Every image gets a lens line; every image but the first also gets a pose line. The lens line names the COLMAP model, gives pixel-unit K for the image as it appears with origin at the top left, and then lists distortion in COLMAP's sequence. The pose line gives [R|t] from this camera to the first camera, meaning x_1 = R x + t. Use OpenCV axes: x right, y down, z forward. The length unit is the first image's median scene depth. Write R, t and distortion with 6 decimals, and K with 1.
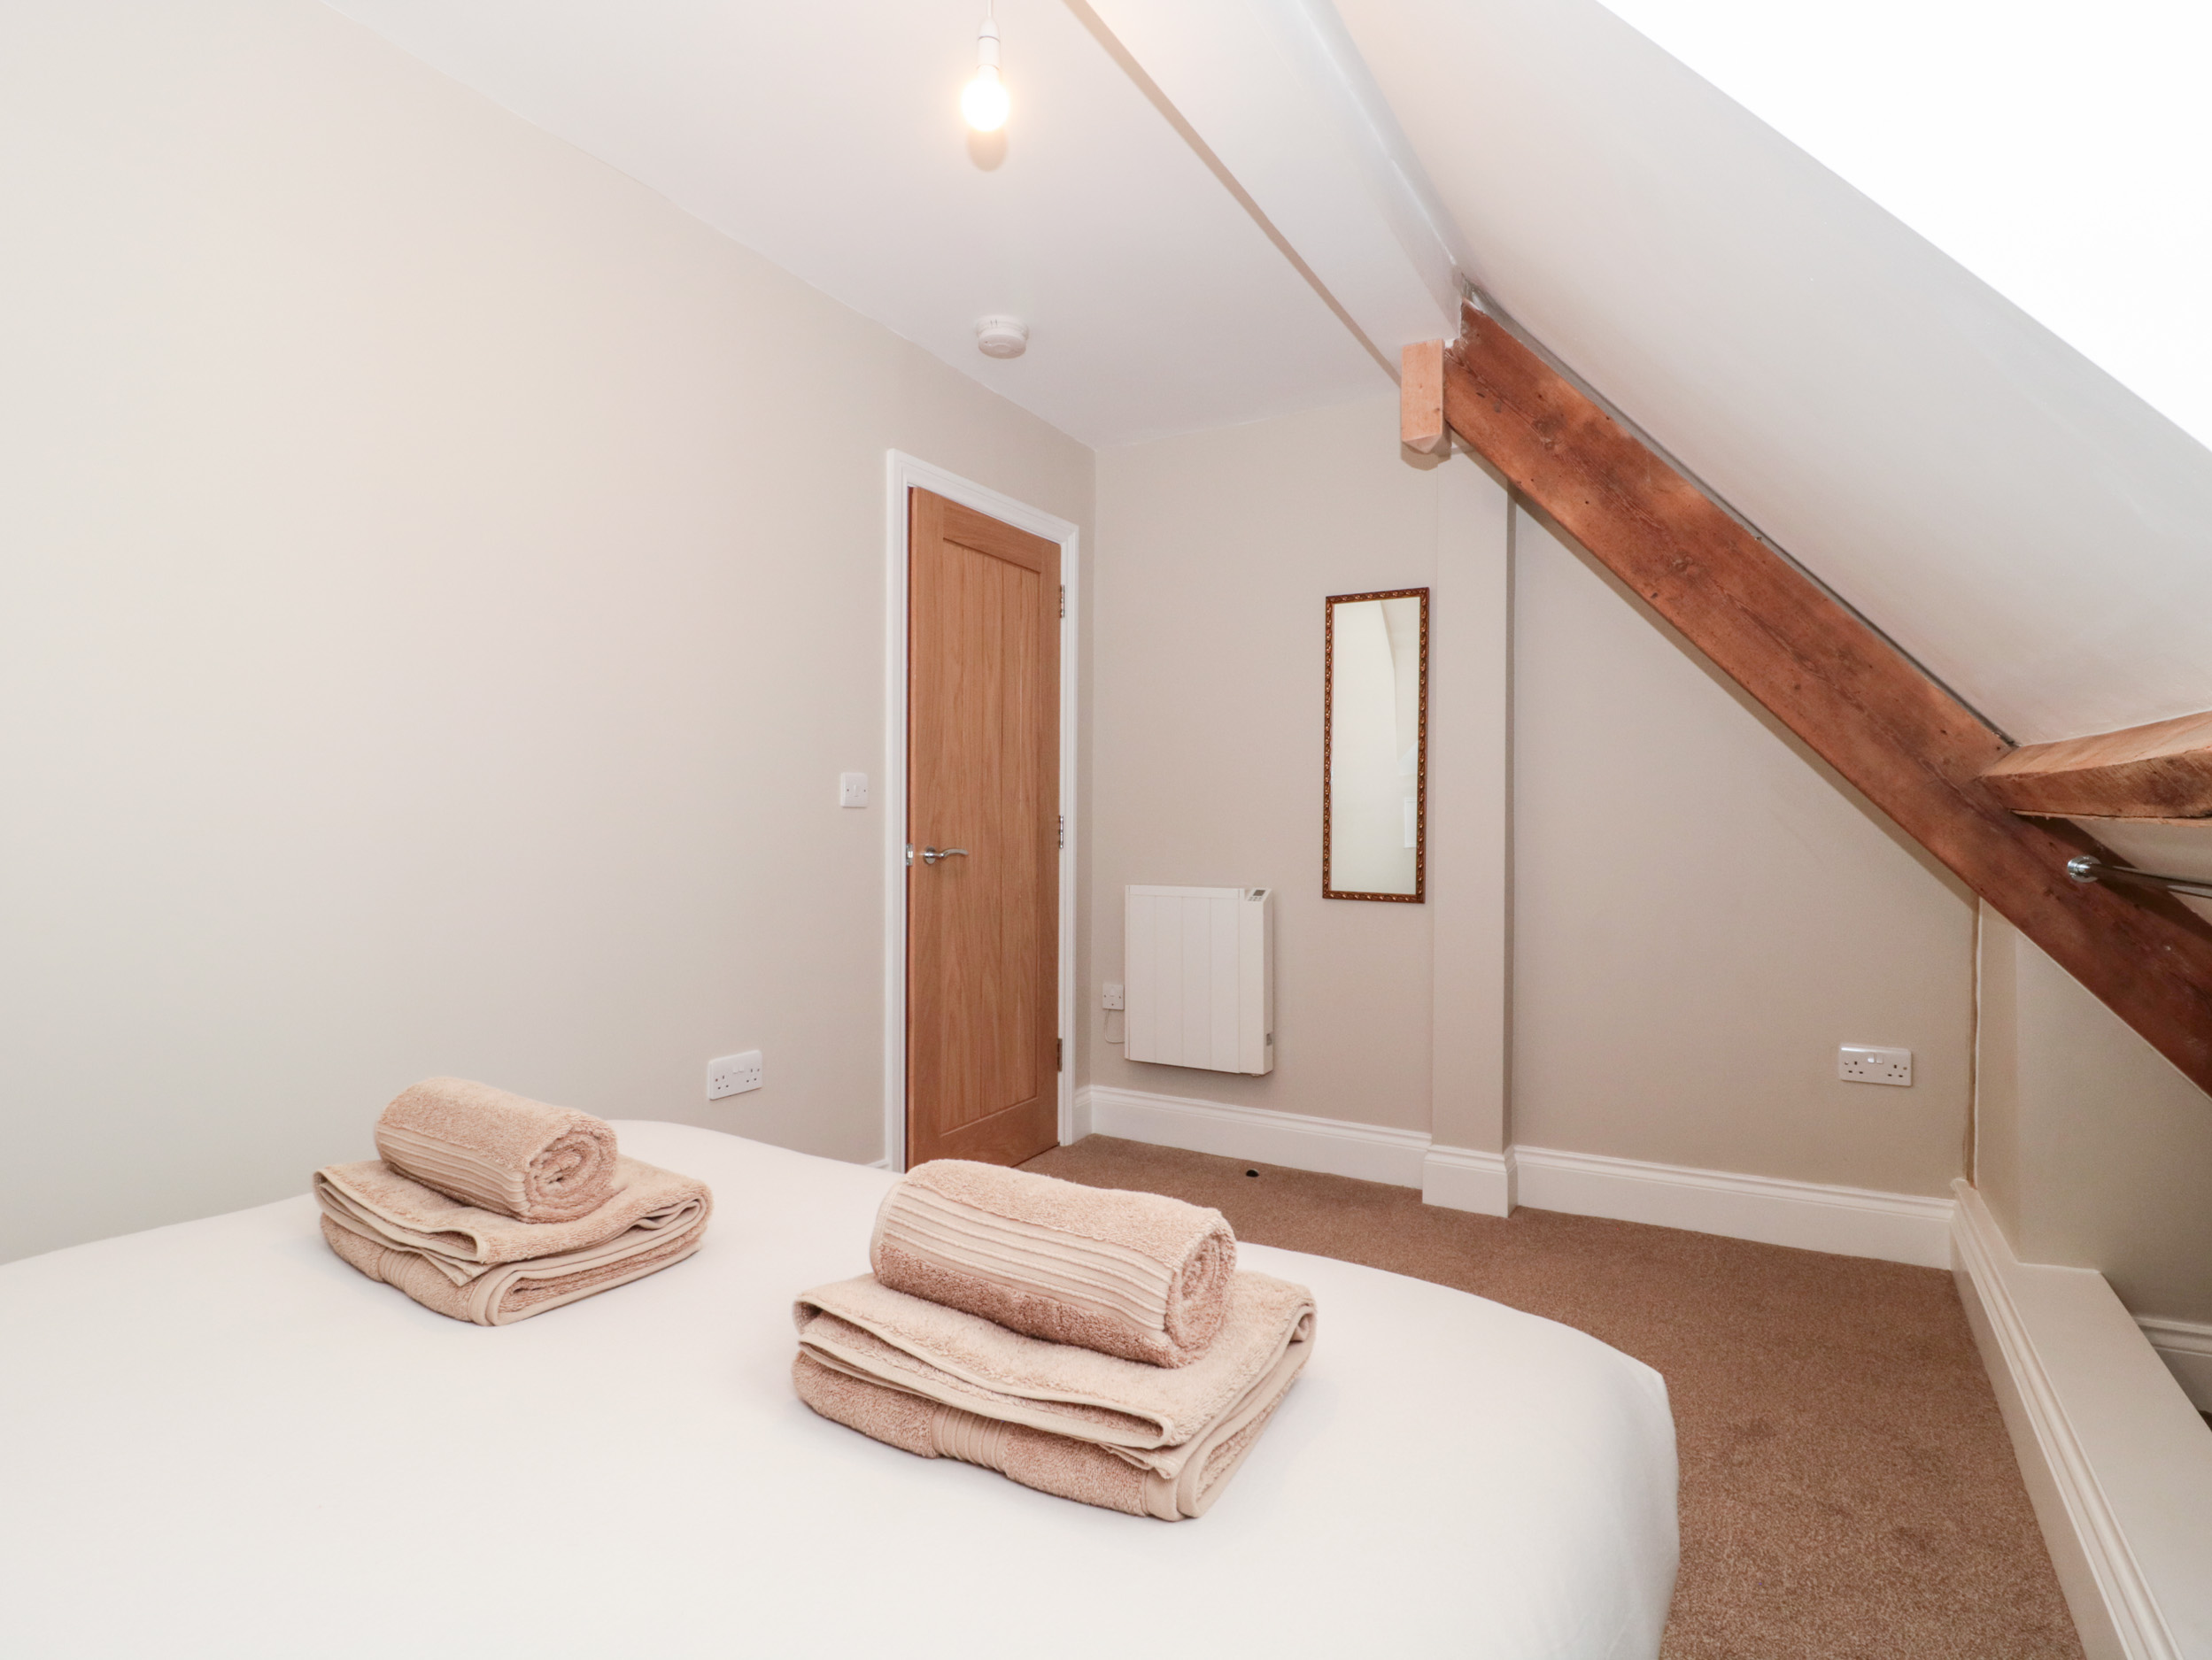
lens RADIAL K [[1149.2, 0, 1106.0], [0, 1149.2, 830.0], [0, 0, 1]] dist [0.001360, -0.013604]
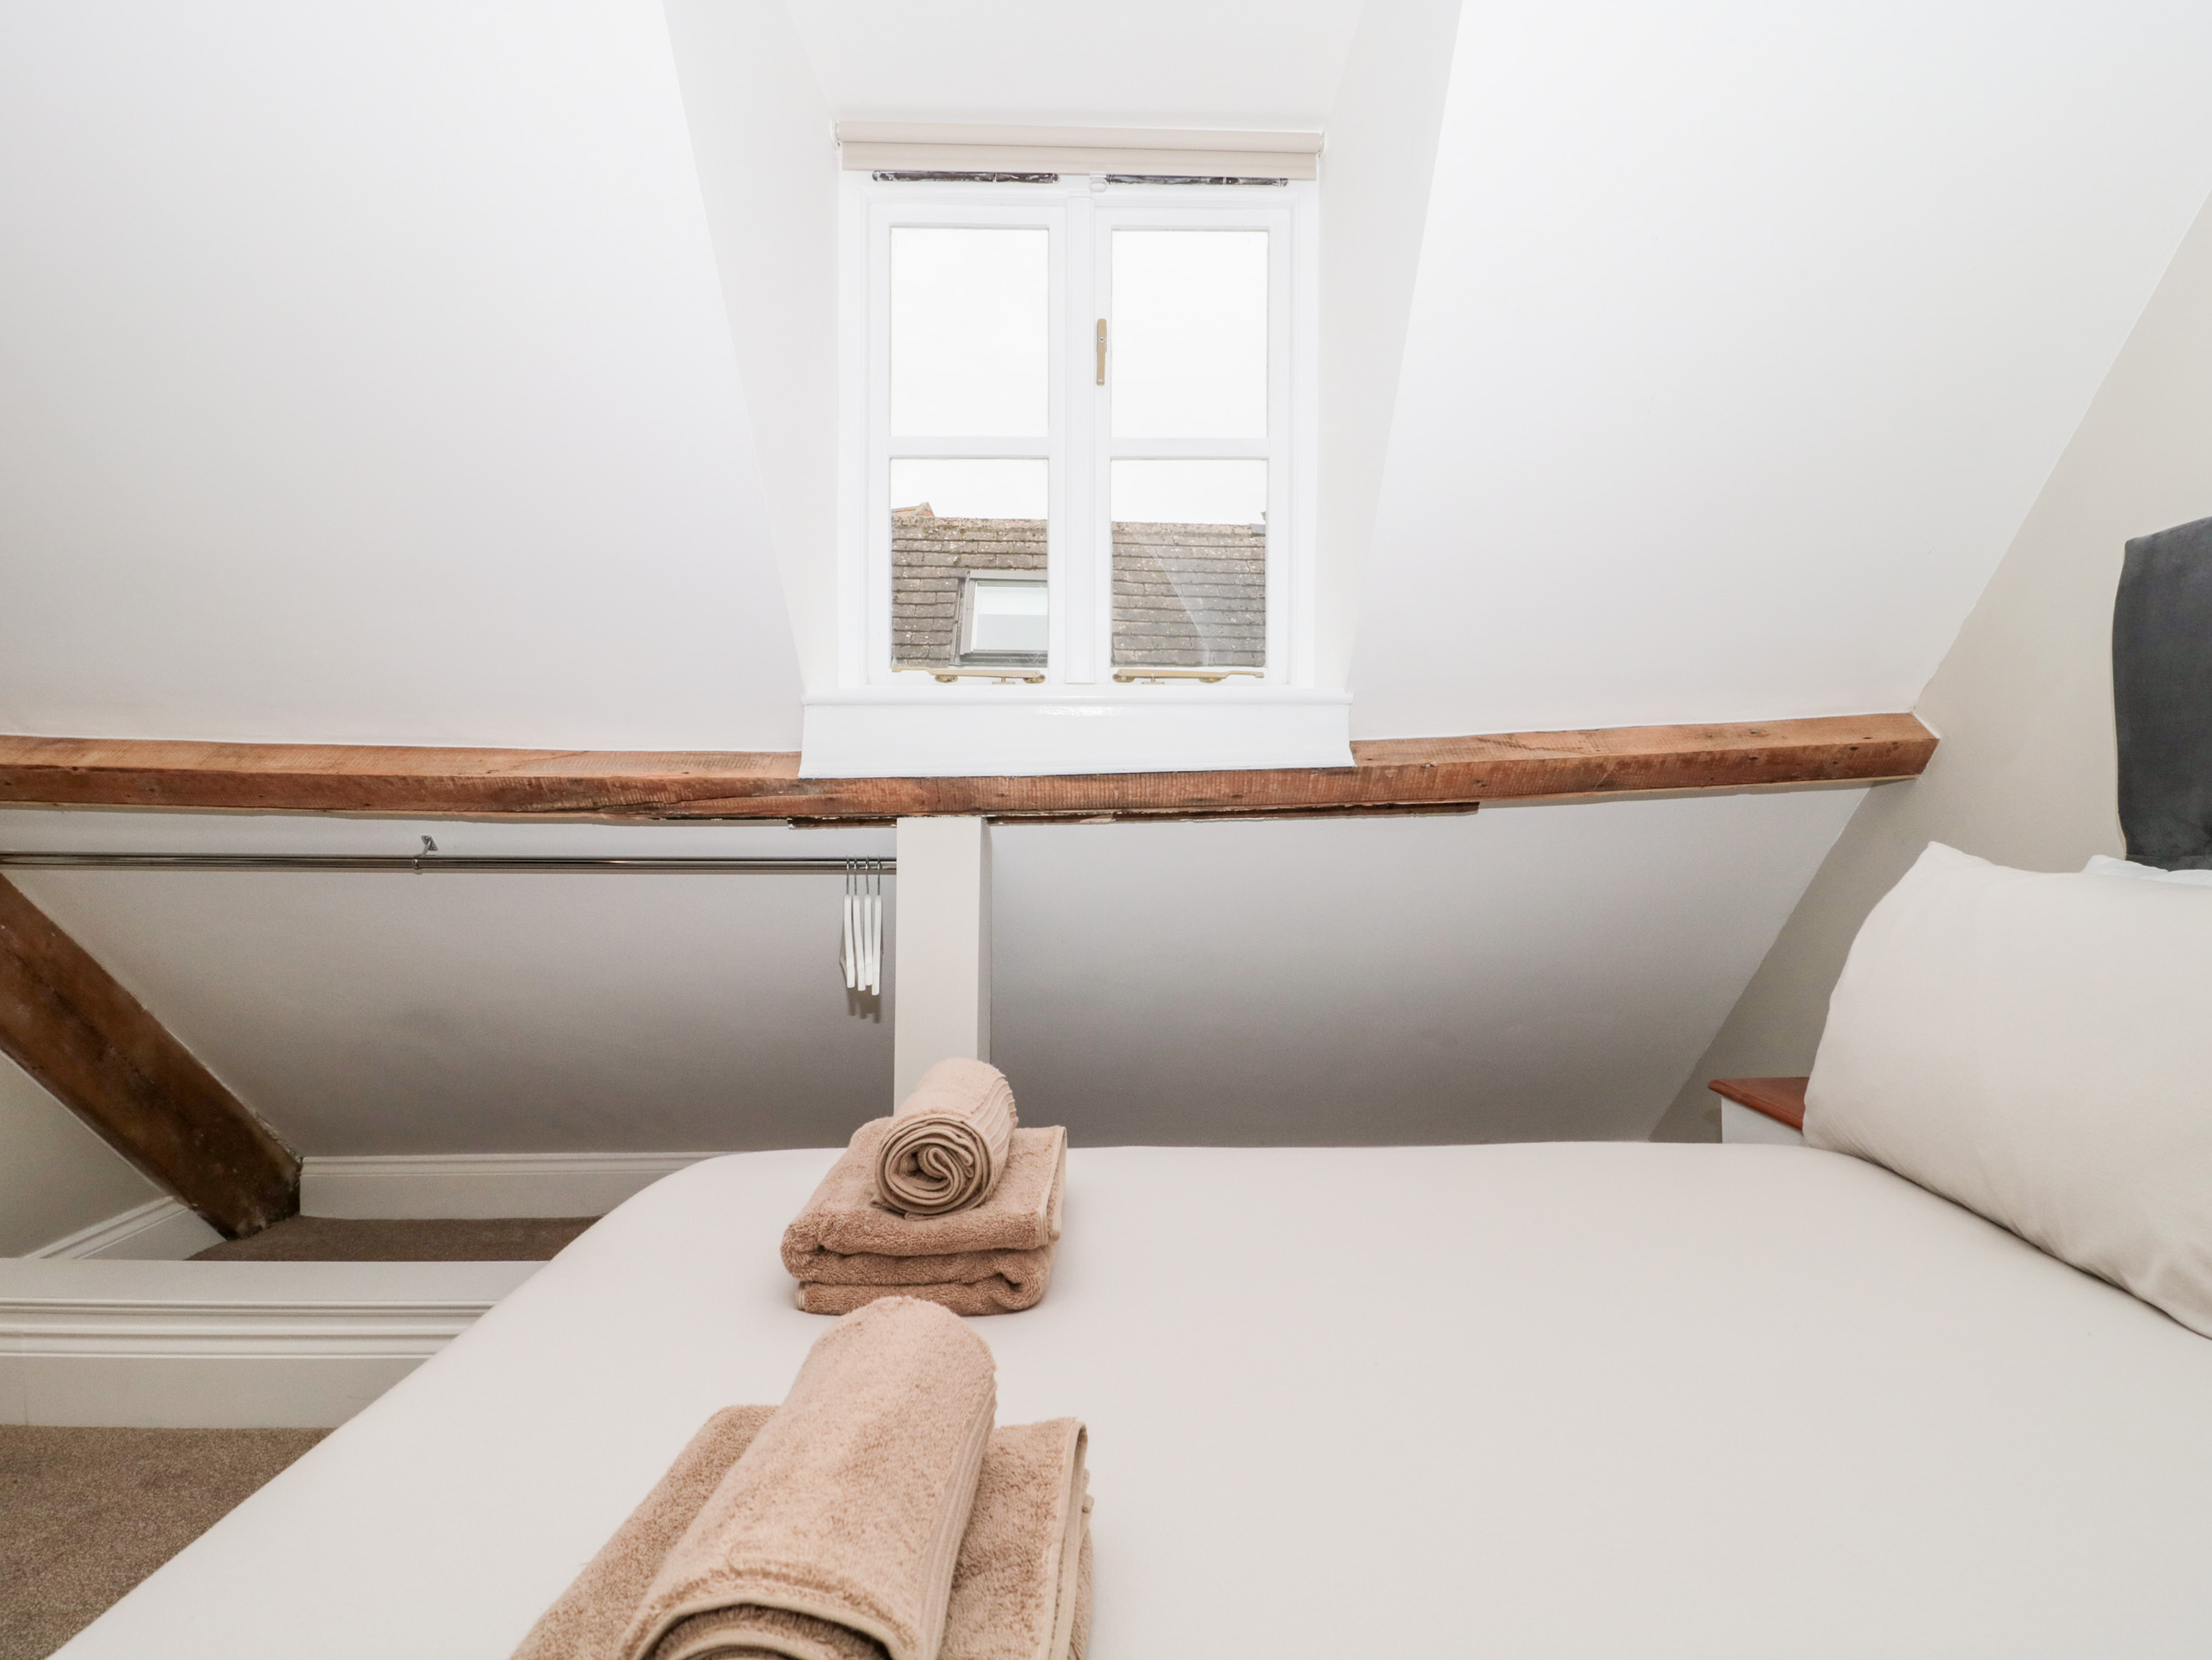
lens RADIAL K [[1149.2, 0, 1106.0], [0, 1149.2, 830.0], [0, 0, 1]] dist [0.001360, -0.013604]
pose [[-0.506687, -0.008107, 0.862092, -0.418318], [0.000544, 0.999953, 0.009723, 0.000291], [-0.862130, 0.005396, -0.506658, 0.493026]]
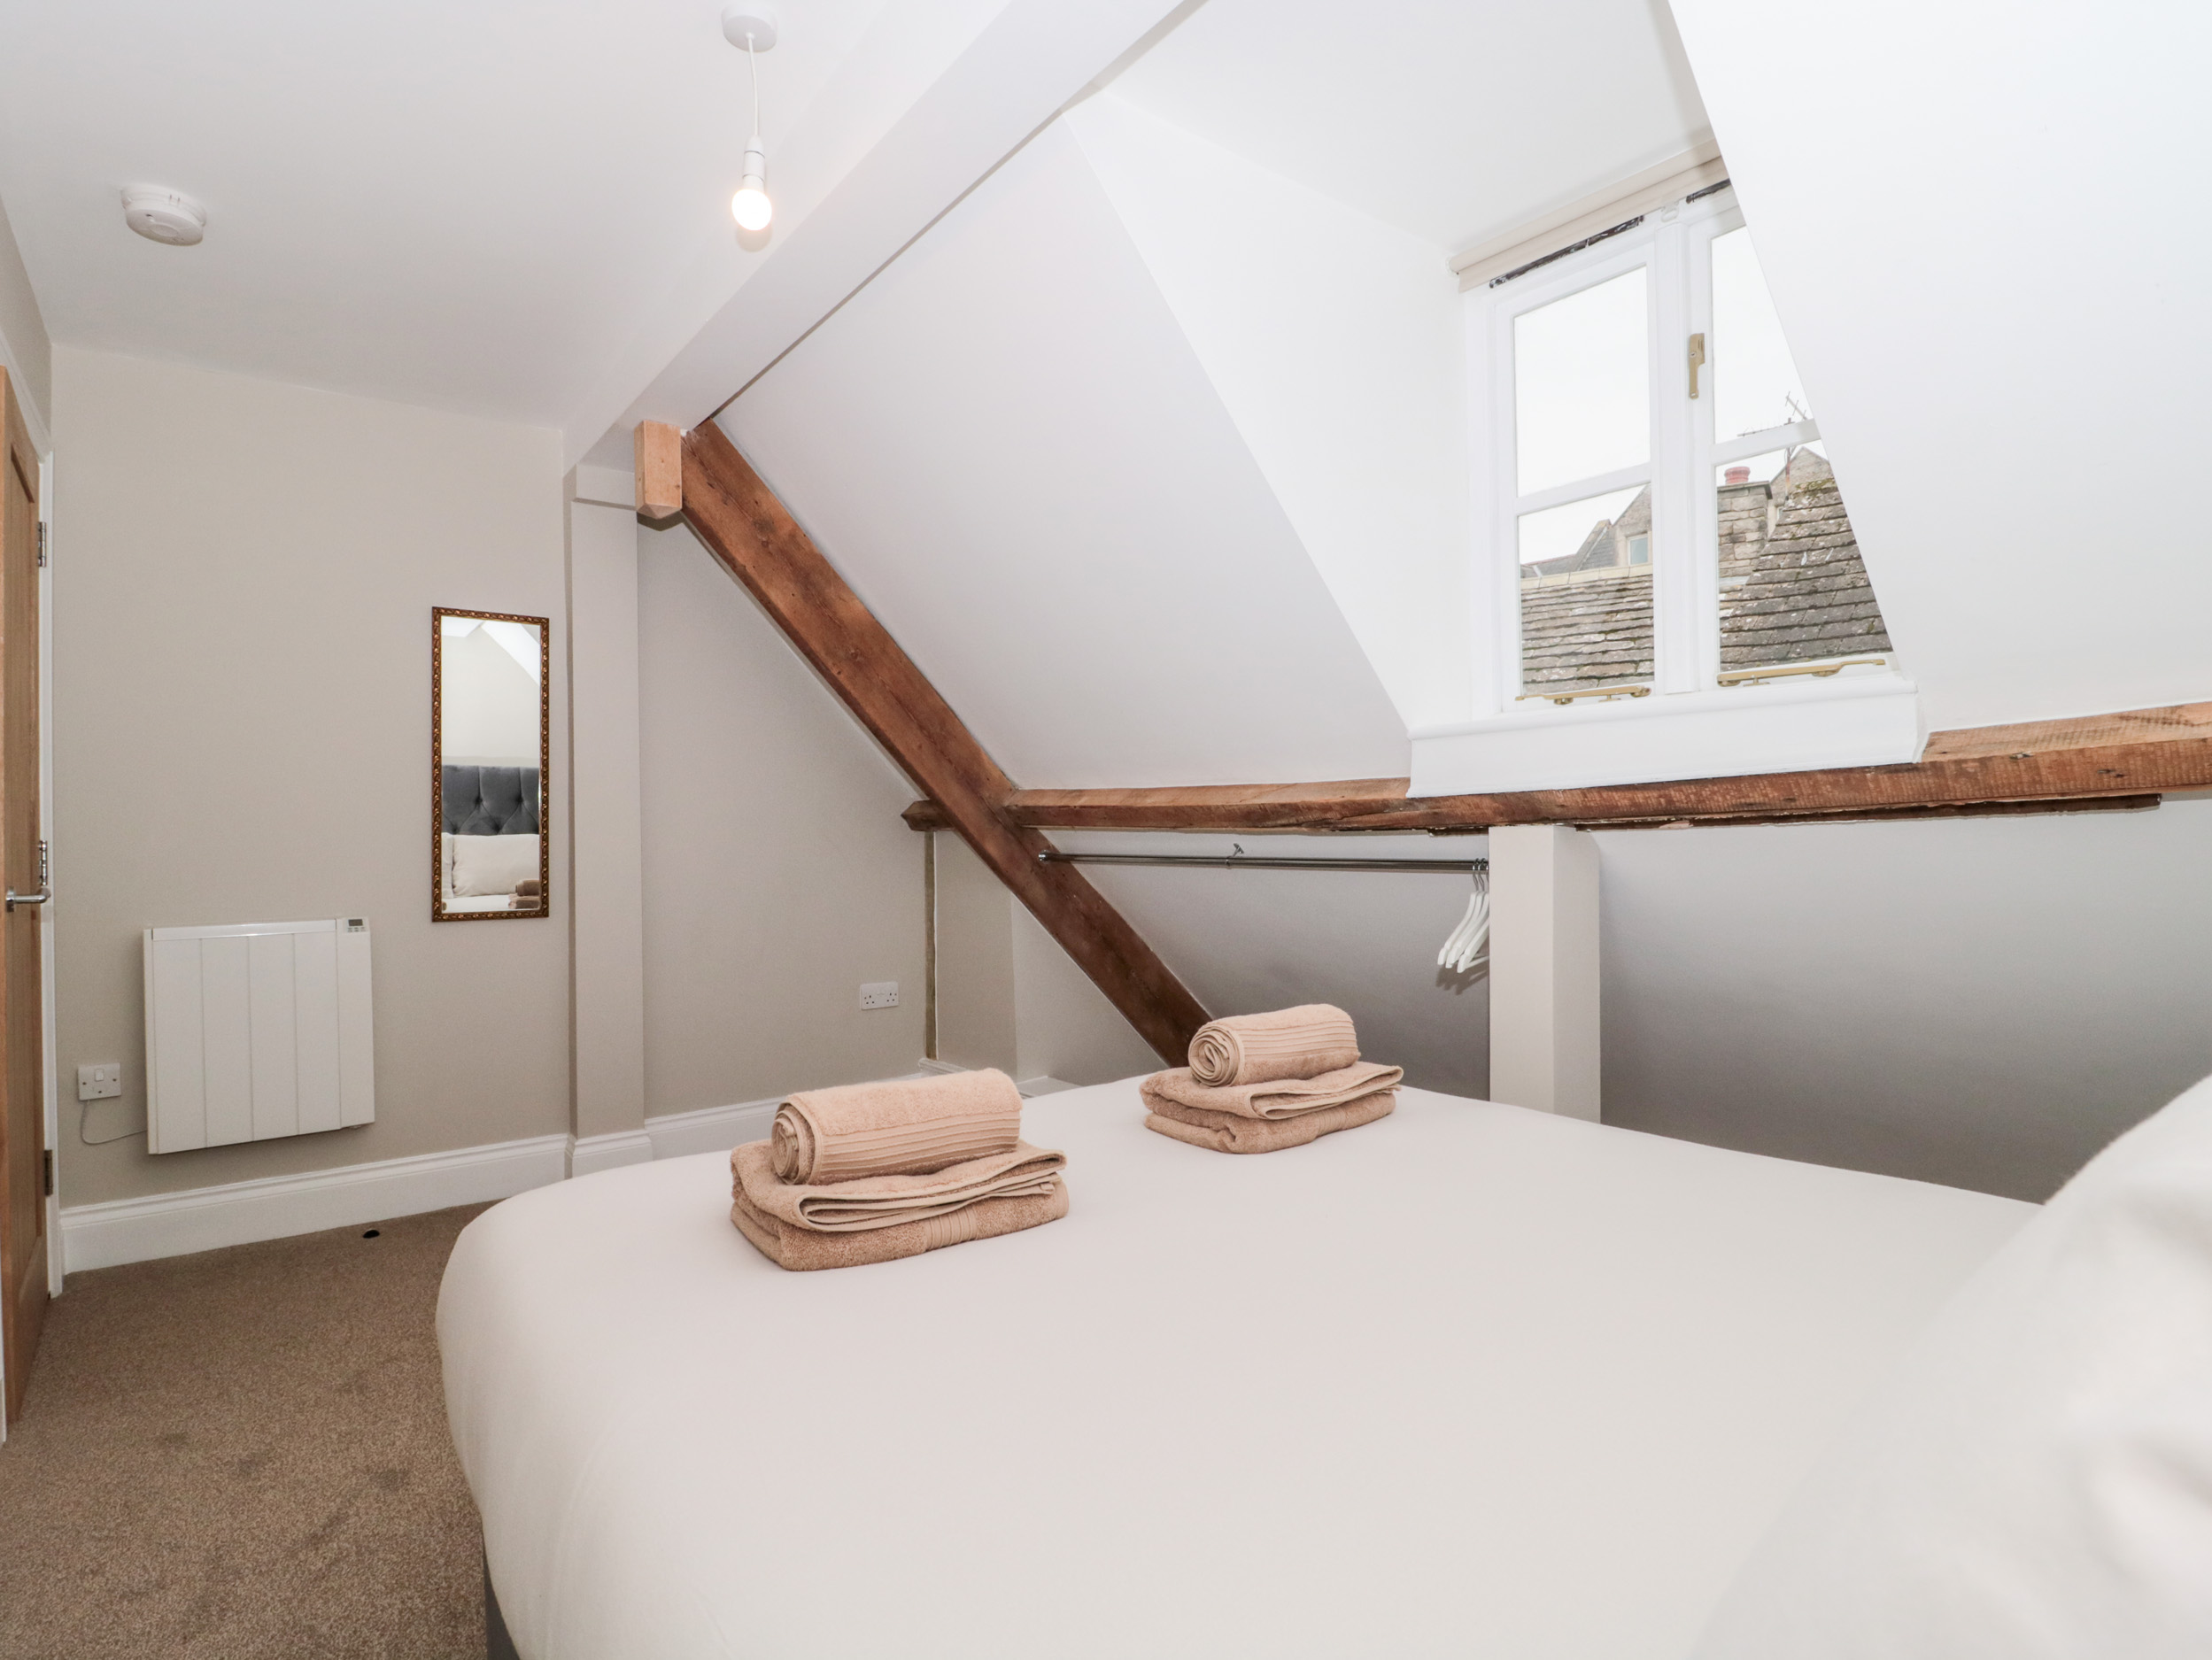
lens RADIAL K [[1149.2, 0, 1106.0], [0, 1149.2, 830.0], [0, 0, 1]] dist [0.001360, -0.013604]
pose [[0.381066, -0.008942, 0.924505, -0.647642], [0.023515, 0.999723, -0.000023, -0.005300], [-0.924249, 0.021749, 0.381171, 0.161447]]
